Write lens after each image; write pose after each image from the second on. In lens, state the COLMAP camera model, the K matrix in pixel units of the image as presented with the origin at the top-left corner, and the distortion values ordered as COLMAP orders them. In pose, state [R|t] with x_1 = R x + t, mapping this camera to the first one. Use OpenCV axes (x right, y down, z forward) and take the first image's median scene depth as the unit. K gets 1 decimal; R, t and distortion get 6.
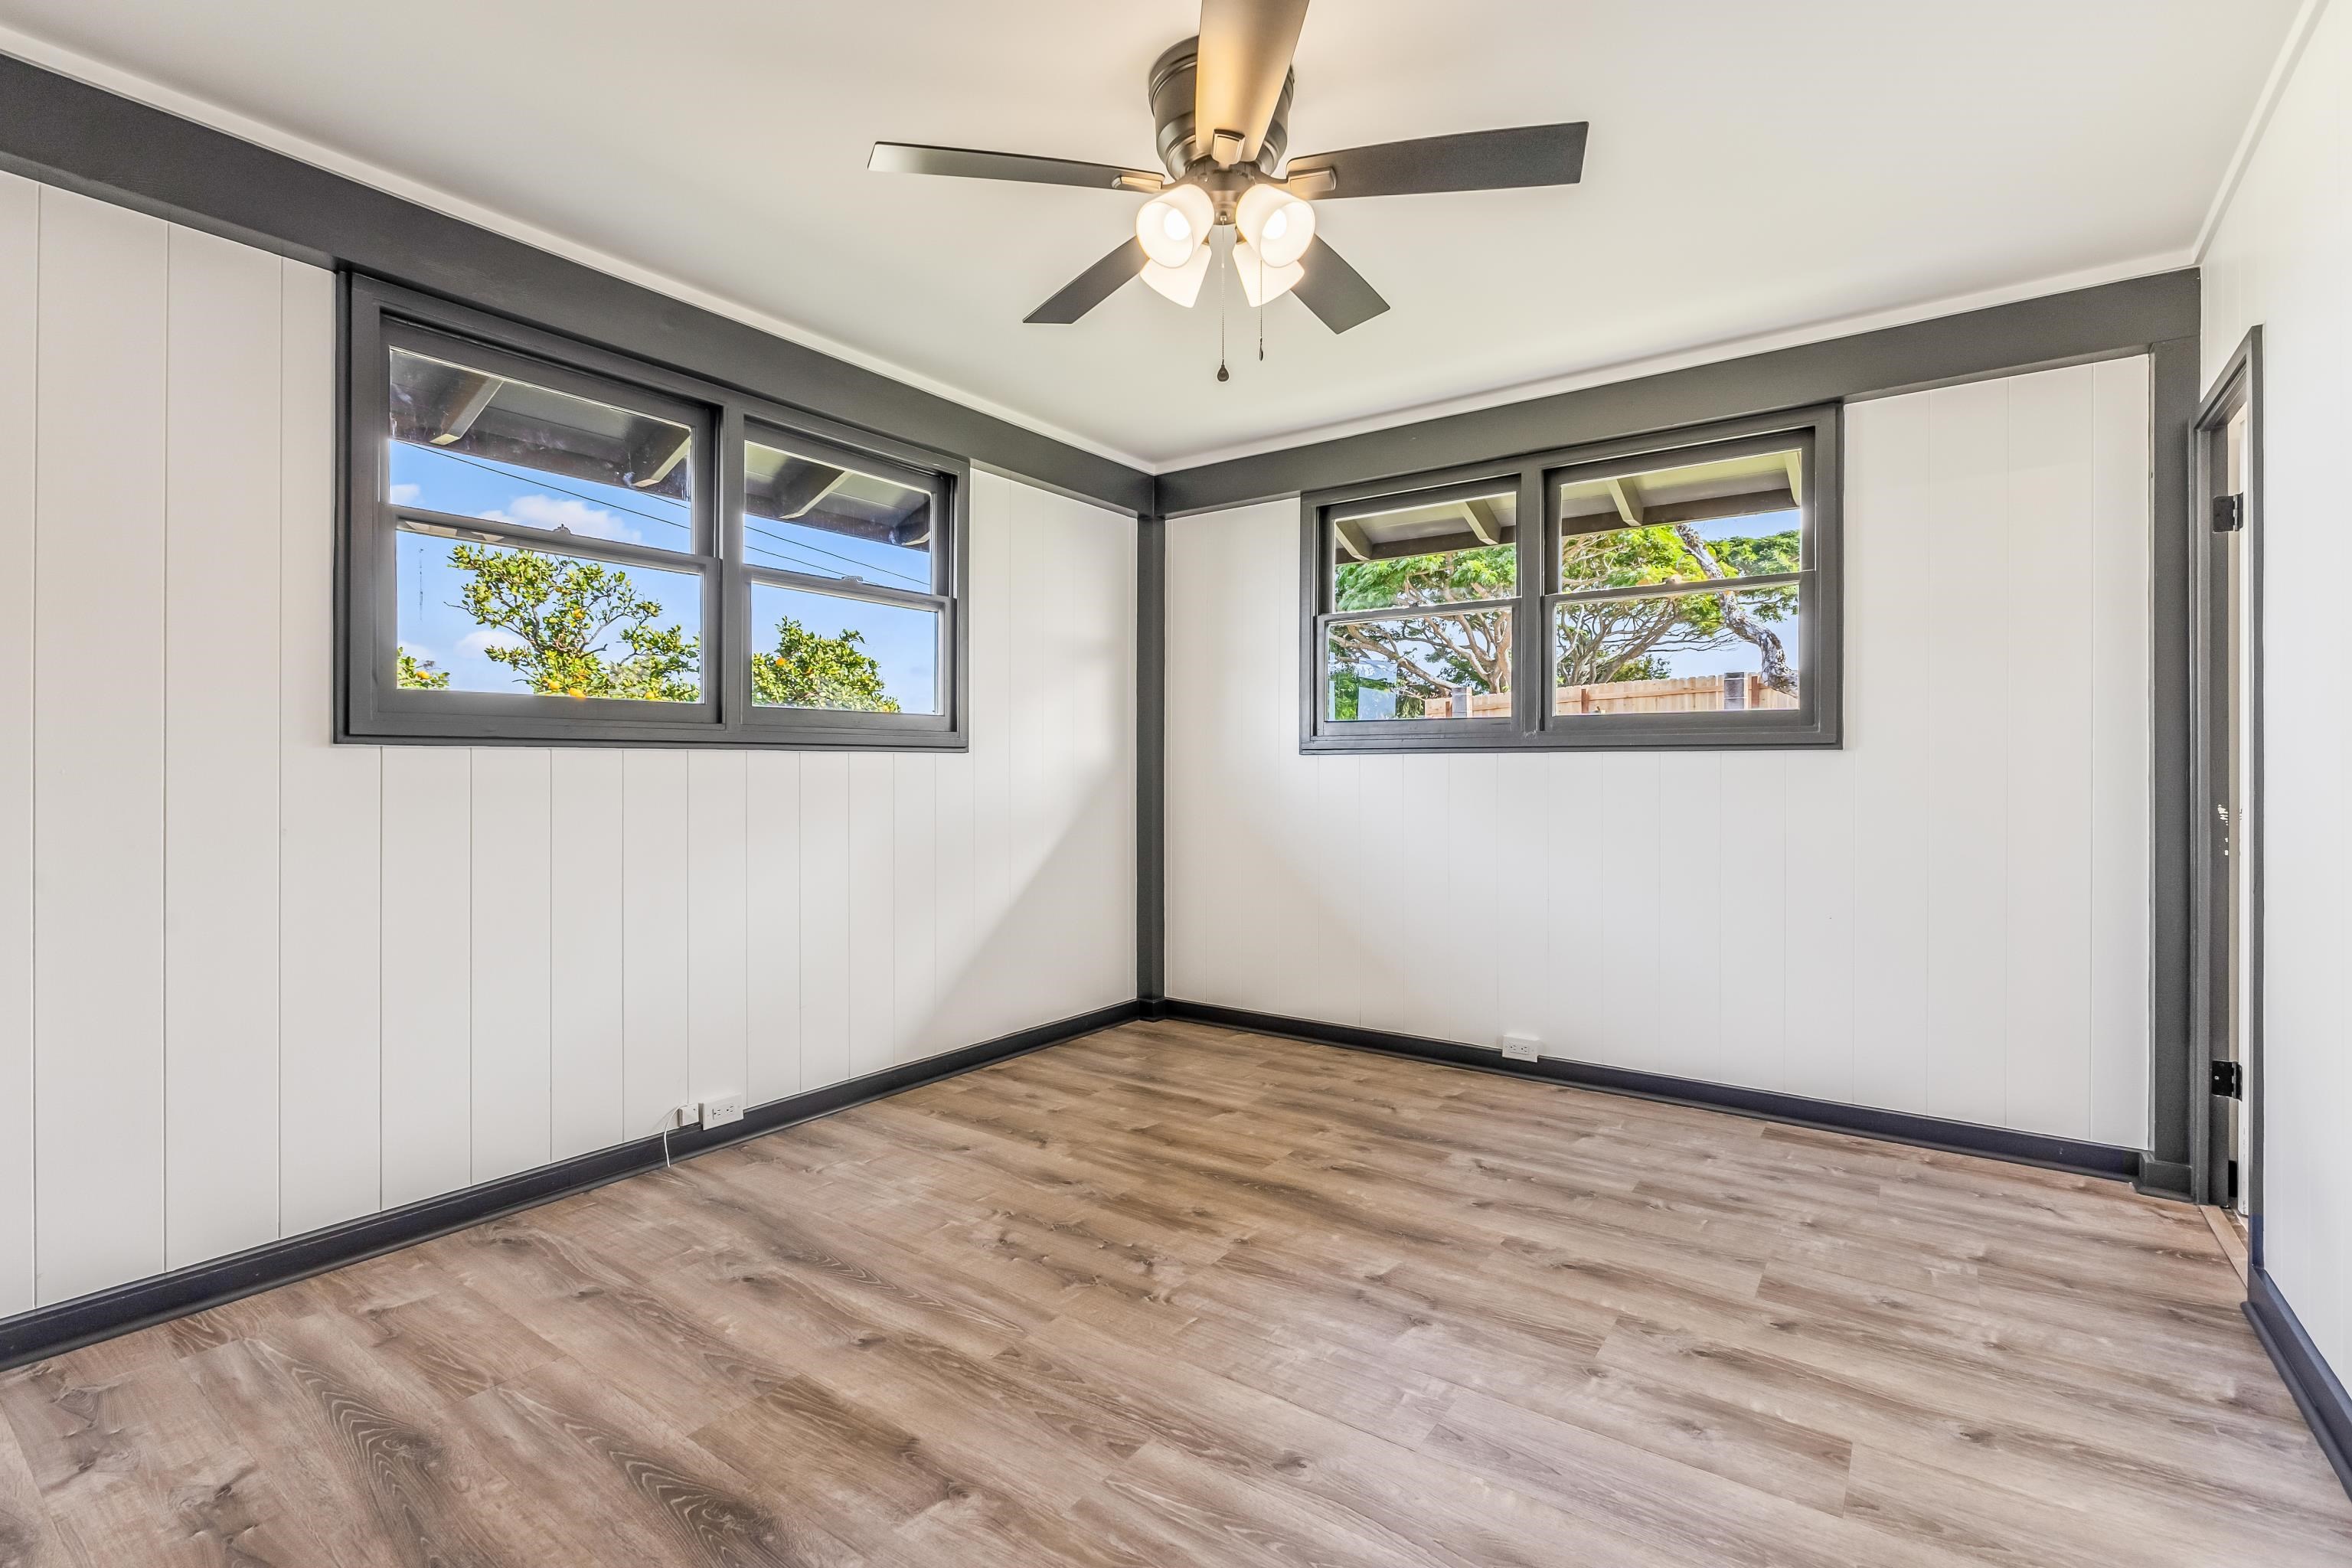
lens RADIAL K [[1060.9, 0, 1154.5], [0, 1060.9, 766.1], [0, 0, 1]] dist [0.002654, -0.001040]
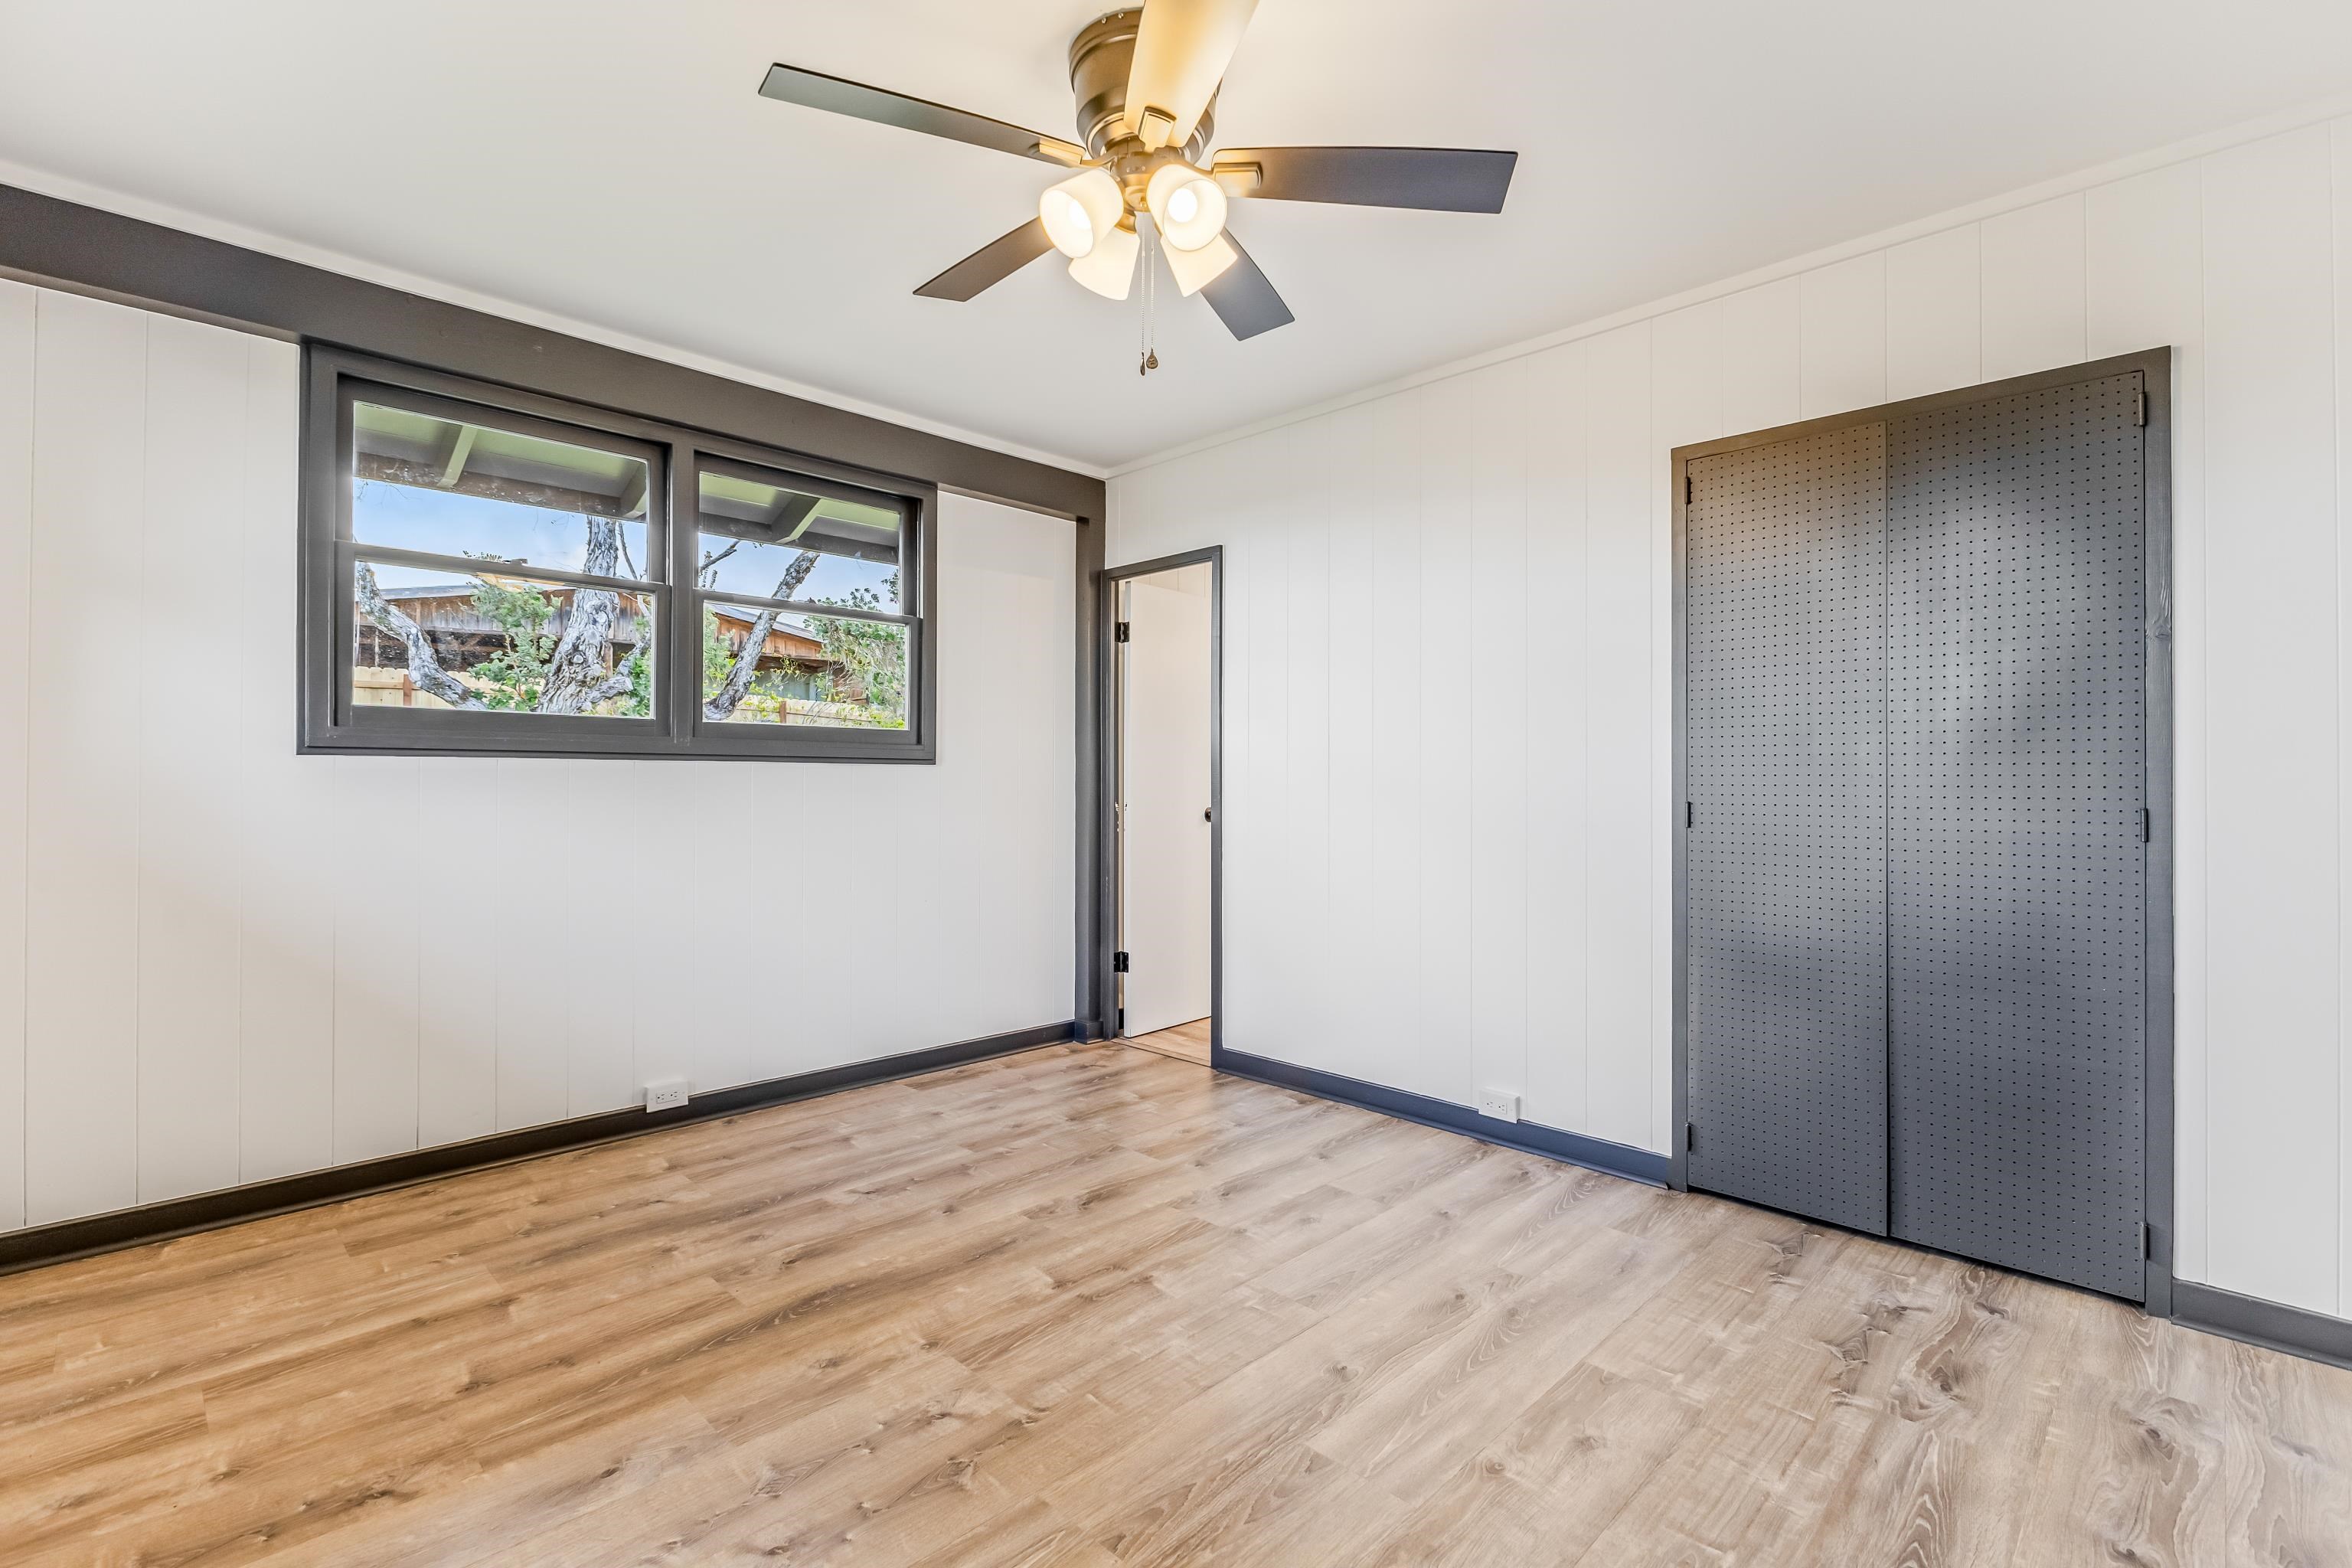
lens RADIAL K [[1060.9, 0, 1200.9], [0, 1060.9, 782.9], [0, 0, 1]] dist [0.002654, -0.001040]
pose [[0.132993, 0.001823, 0.991115, -0.621620], [-0.009859, 0.999951, -0.000516, 0.002988], [-0.991068, -0.009703, 0.133004, 0.589080]]
